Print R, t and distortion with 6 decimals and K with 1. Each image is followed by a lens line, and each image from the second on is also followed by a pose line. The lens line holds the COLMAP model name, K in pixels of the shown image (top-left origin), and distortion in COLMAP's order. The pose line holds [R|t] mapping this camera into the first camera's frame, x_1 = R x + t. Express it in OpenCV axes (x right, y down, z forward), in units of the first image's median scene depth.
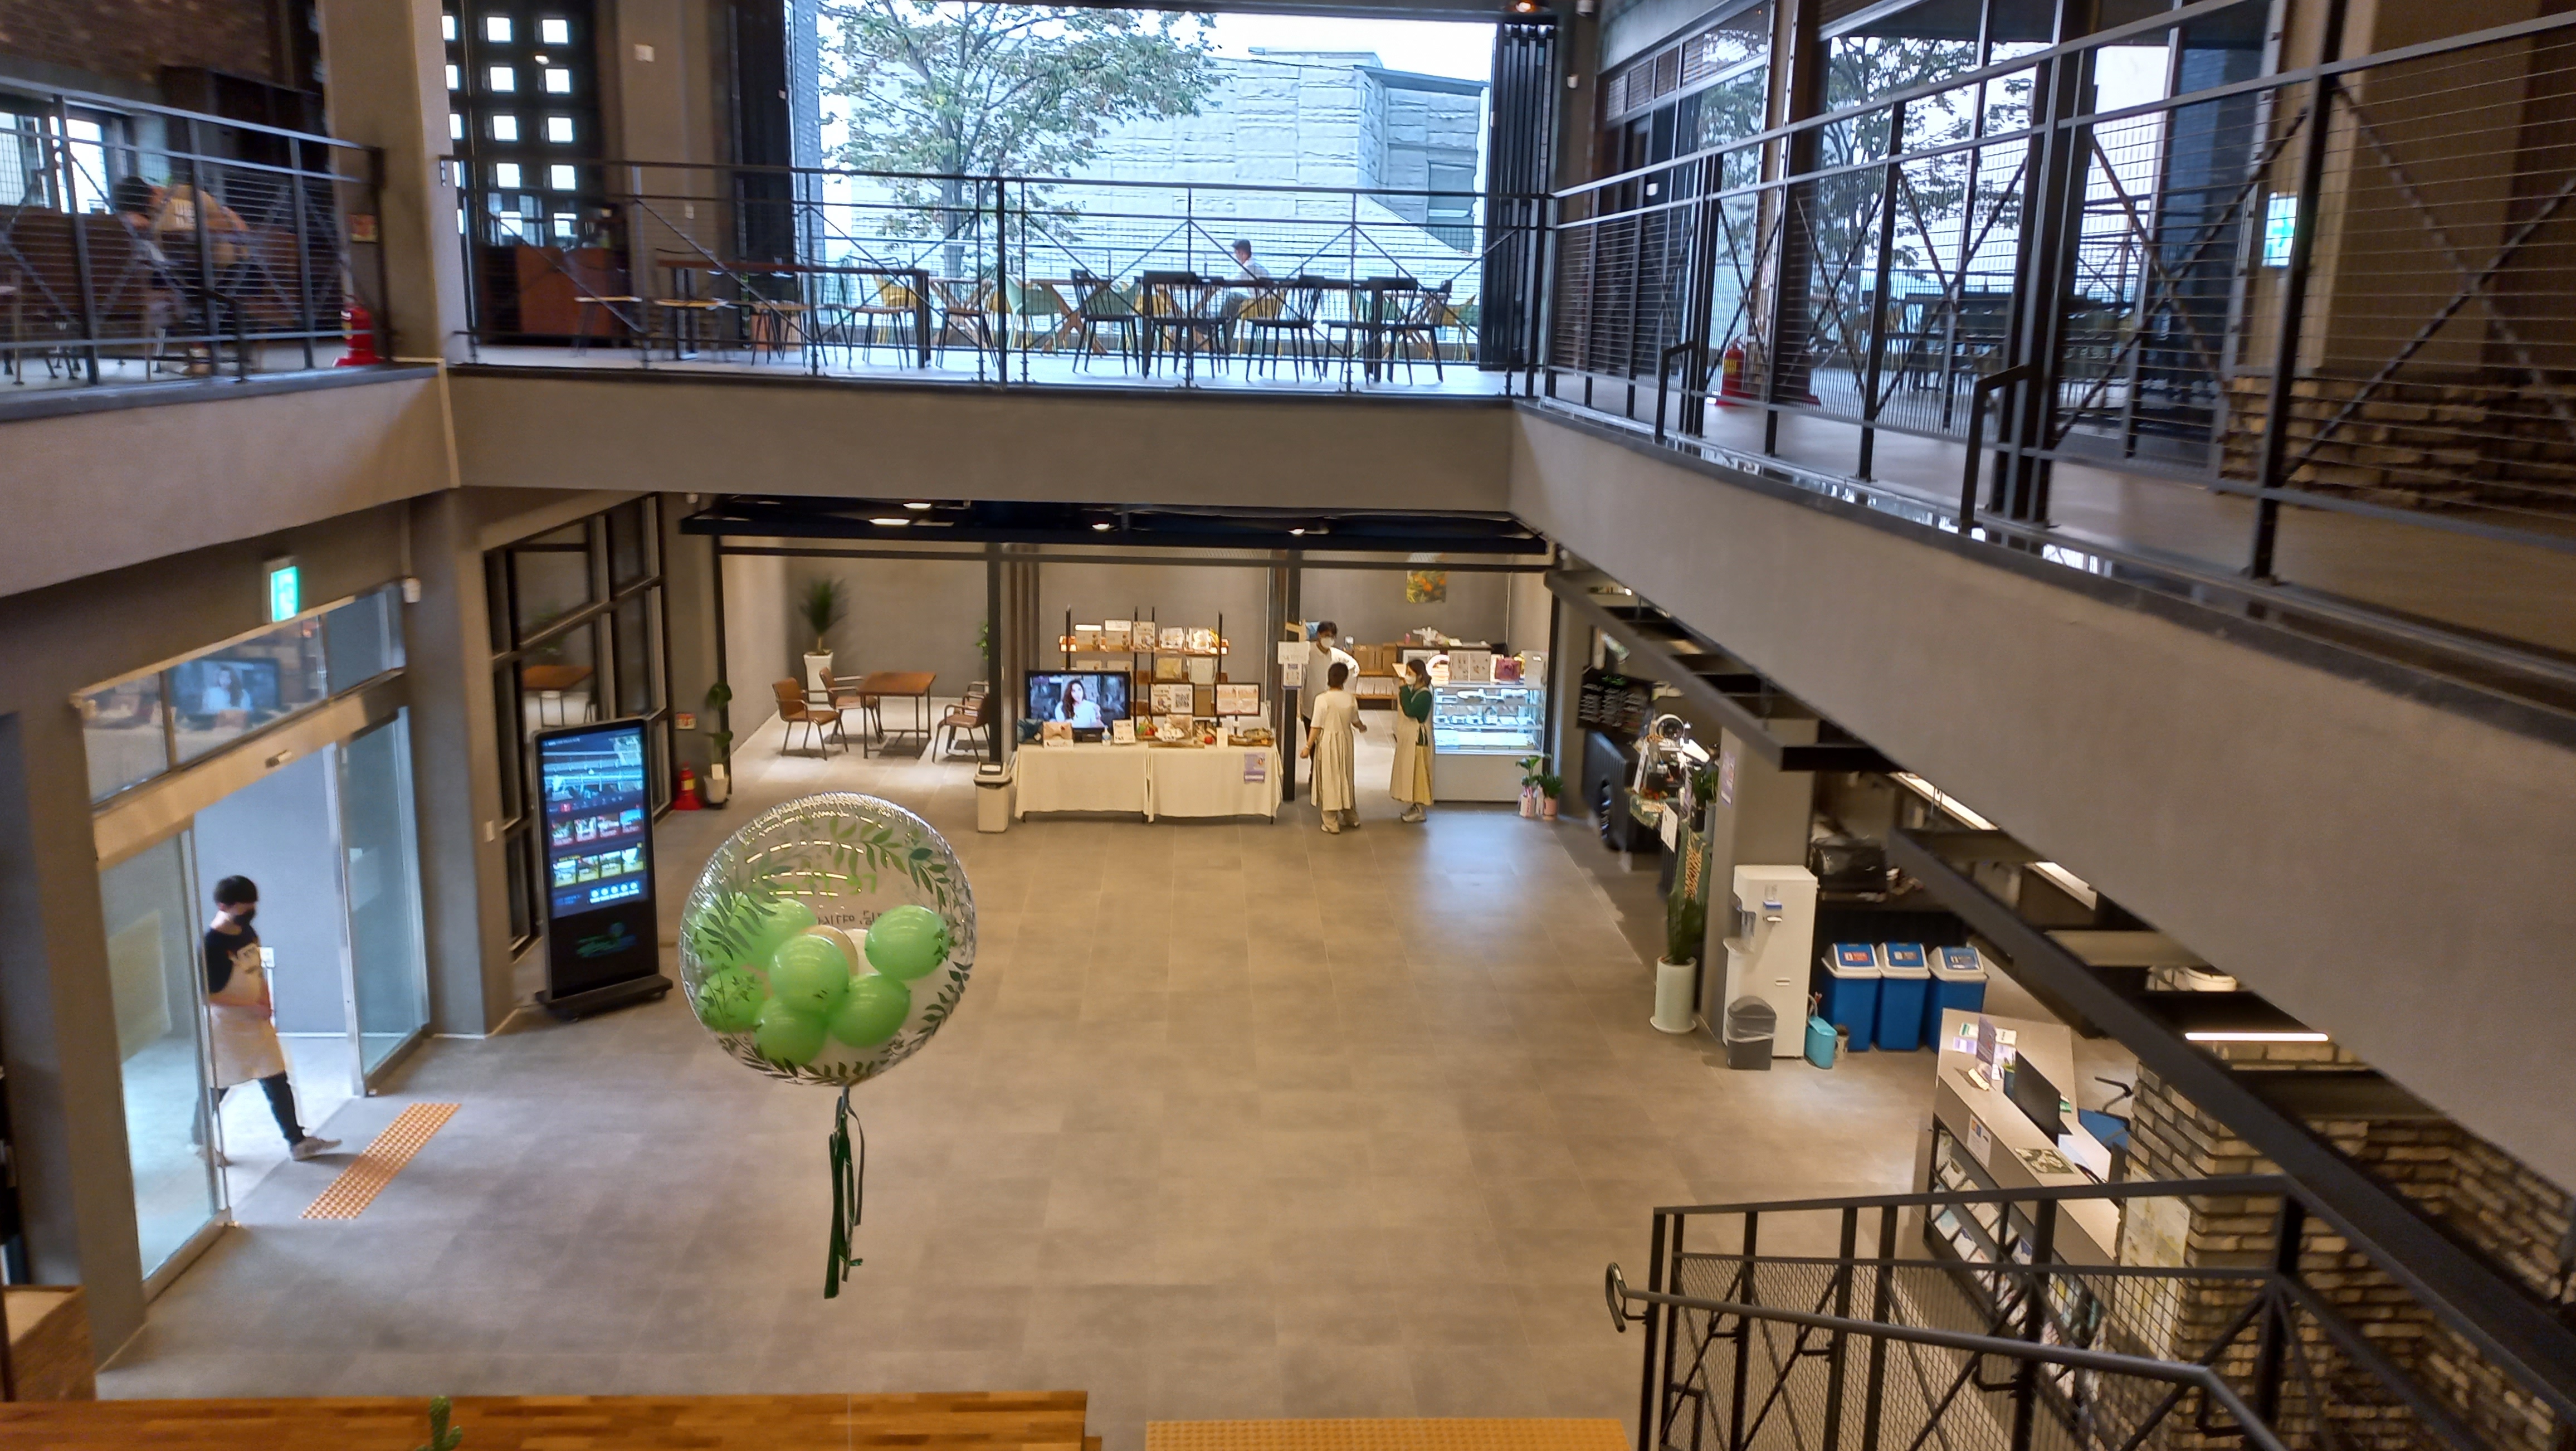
lens RADIAL K [[1875.4, 0, 1319.4], [0, 1875.4, 770.1], [0, 0, 1]] dist [0.003891, -0.003940]
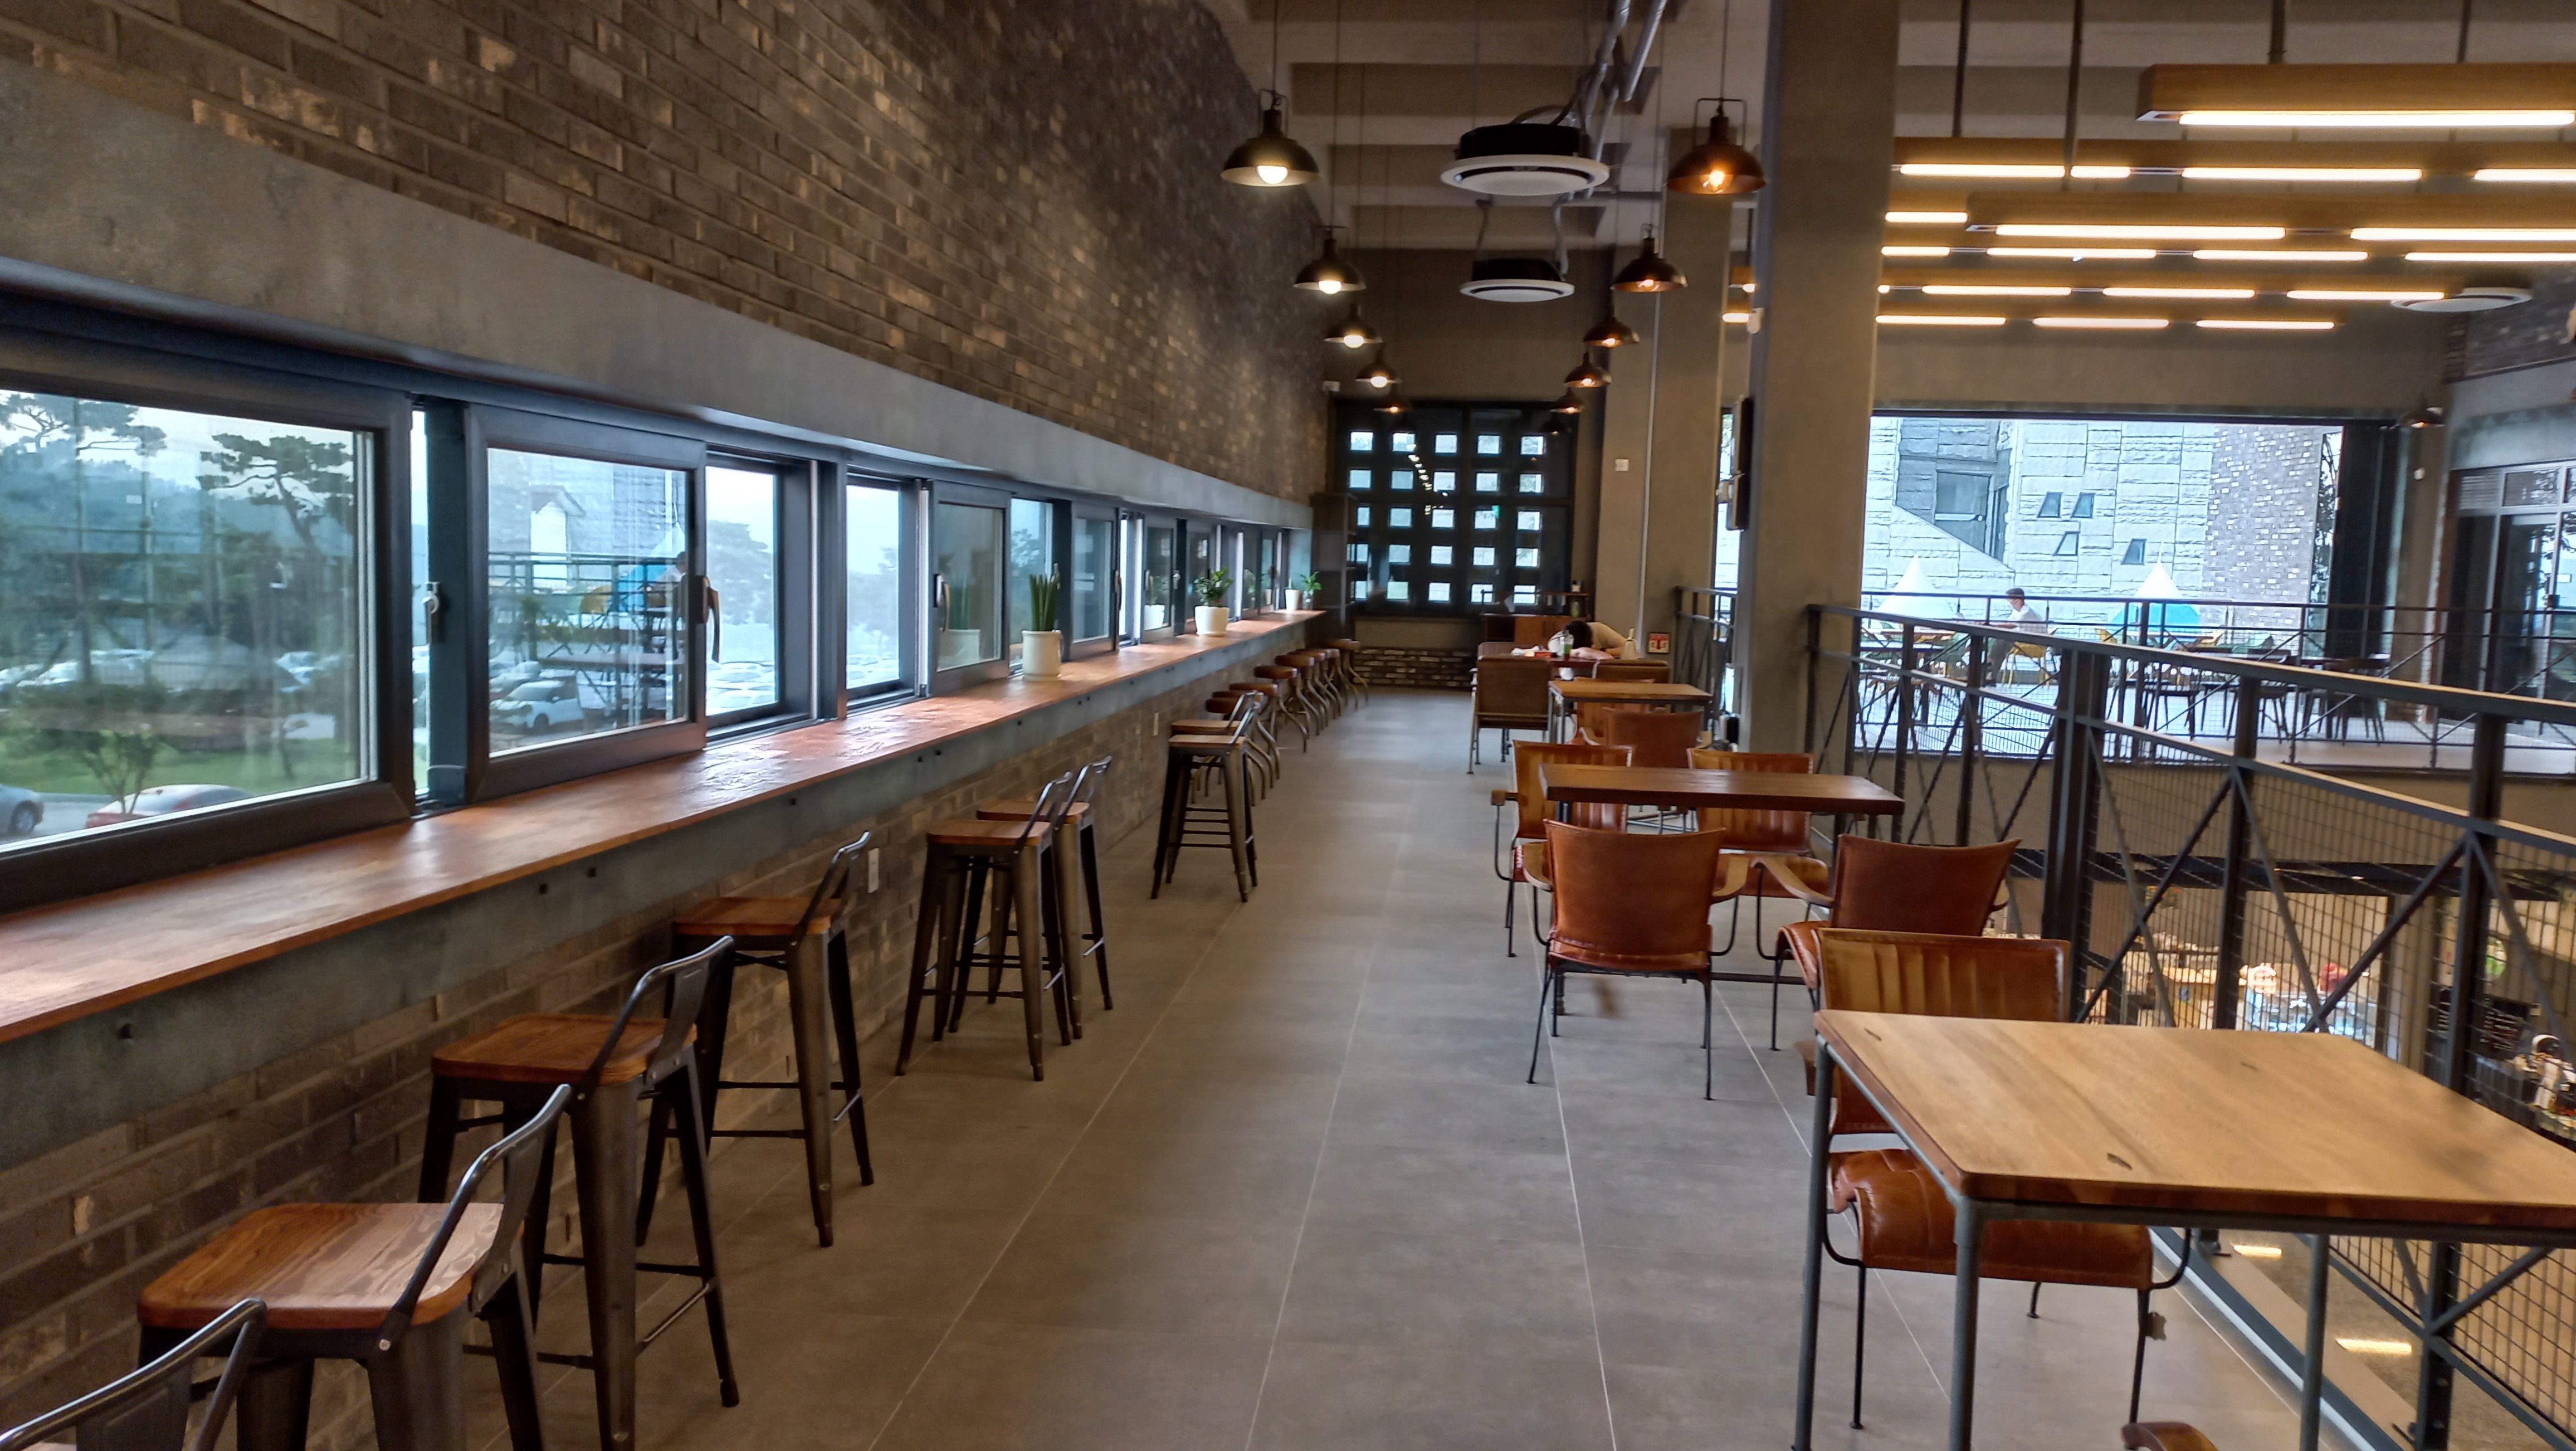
lens RADIAL K [[1875.4, 0, 1288.6], [0, 1875.4, 734.7], [0, 0, 1]] dist [0.003891, -0.003940]
pose [[0.985400, 0.014189, -0.169666, -0.350208], [-0.039810, 0.988099, -0.148580, -0.009739], [0.165538, 0.153165, 0.974237, -0.218167]]
